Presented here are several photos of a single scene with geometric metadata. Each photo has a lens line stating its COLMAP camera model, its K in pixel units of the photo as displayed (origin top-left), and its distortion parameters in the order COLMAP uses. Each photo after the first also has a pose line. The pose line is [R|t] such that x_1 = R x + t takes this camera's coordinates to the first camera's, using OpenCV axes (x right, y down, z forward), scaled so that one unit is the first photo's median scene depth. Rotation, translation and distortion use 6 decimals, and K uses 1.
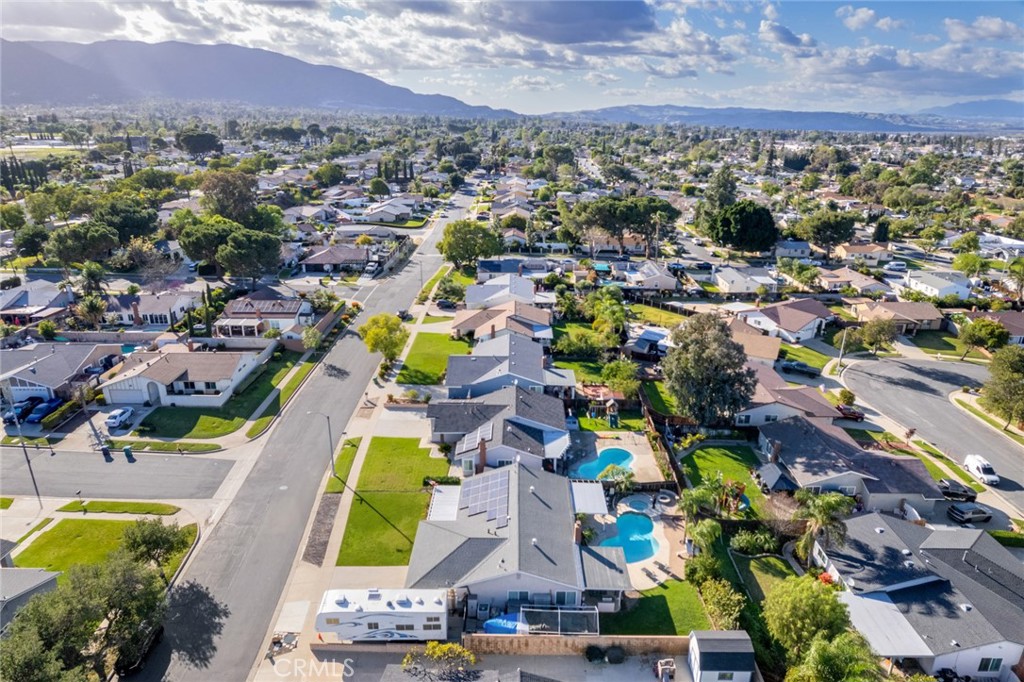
lens RADIAL K [[656.8, 0, 510.2], [0, 656.8, 348.5], [0, 0, 1]] dist [-0.065237, 0.057802]
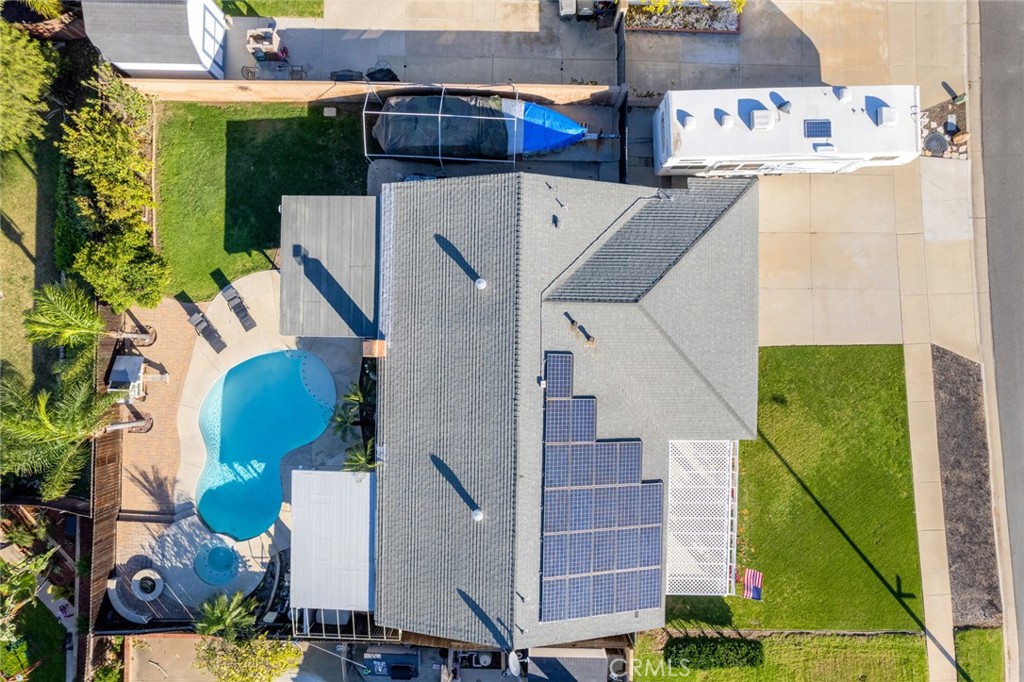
lens RADIAL K [[656.8, 0, 506.5], [0, 656.8, 346.9], [0, 0, 1]] dist [-0.065237, 0.057802]
pose [[-0.999995, -0.003211, -0.000175, 0.010523], [0.000911, -0.335198, 0.942147, -0.059160], [-0.003083, 0.942142, 0.335200, 0.460130]]
